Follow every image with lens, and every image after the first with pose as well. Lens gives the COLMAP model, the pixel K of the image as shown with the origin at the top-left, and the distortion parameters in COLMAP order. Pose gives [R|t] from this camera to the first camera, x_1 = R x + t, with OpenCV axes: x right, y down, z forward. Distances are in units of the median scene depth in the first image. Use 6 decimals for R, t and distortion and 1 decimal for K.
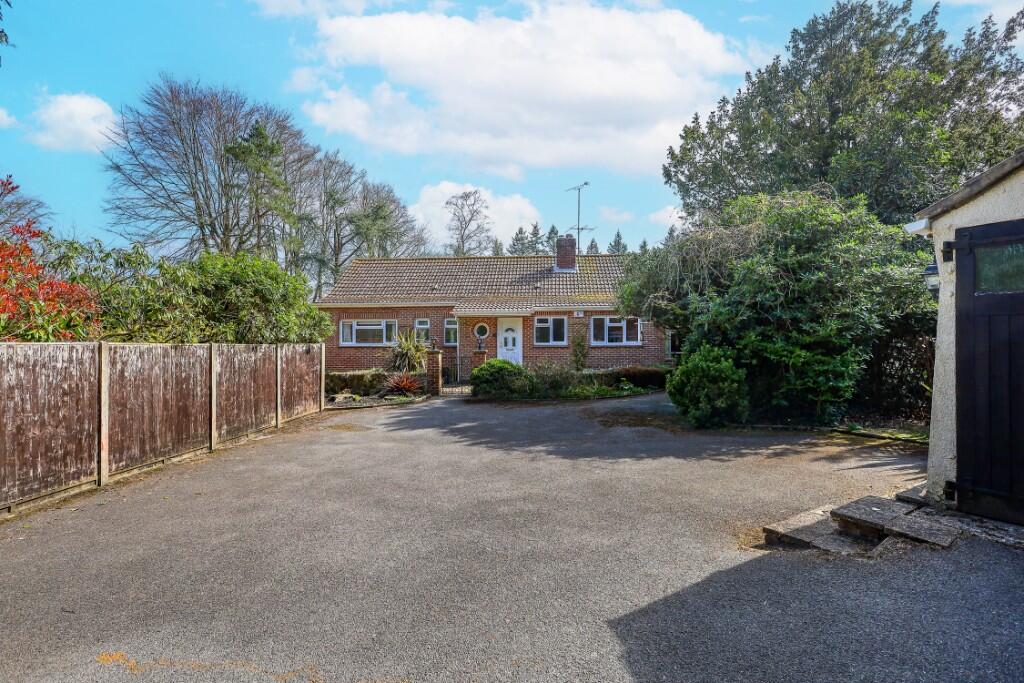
lens RADIAL K [[480.0, 0, 510.6], [0, 480.0, 342.1], [0, 0, 1]] dist [-0.001221, 0.000033]
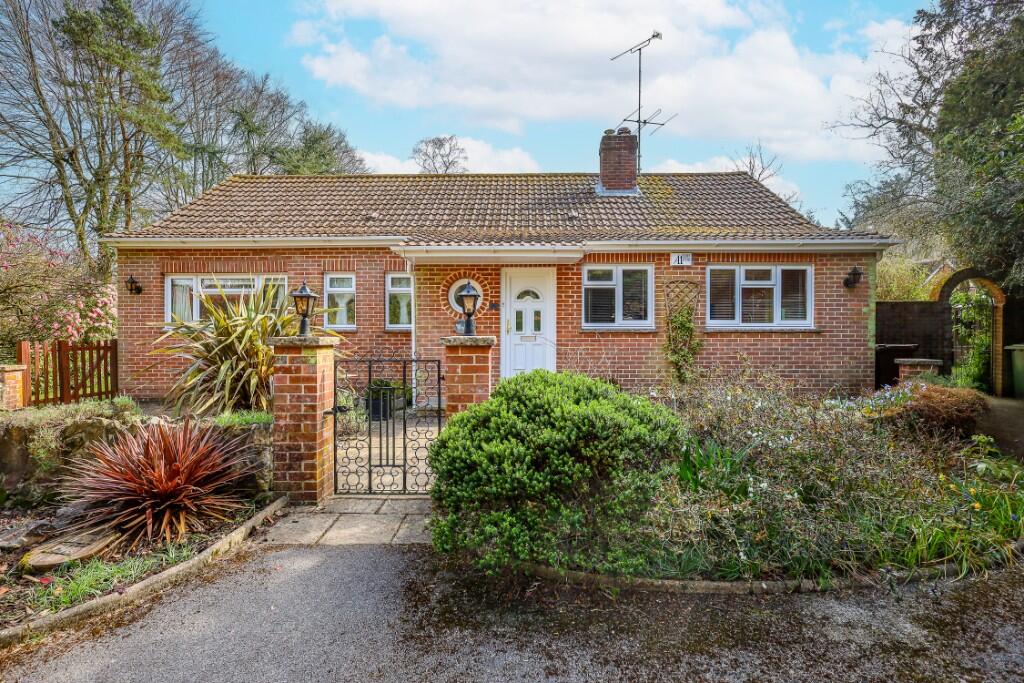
lens RADIAL K [[480.0, 0, 515.0], [0, 480.0, 340.2], [0, 0, 1]] dist [-0.001221, 0.000033]
pose [[0.998176, 0.001718, 0.060342, -0.041306], [-0.002607, 0.999889, 0.014662, 0.011336], [-0.060310, -0.014793, 0.998070, 0.548207]]
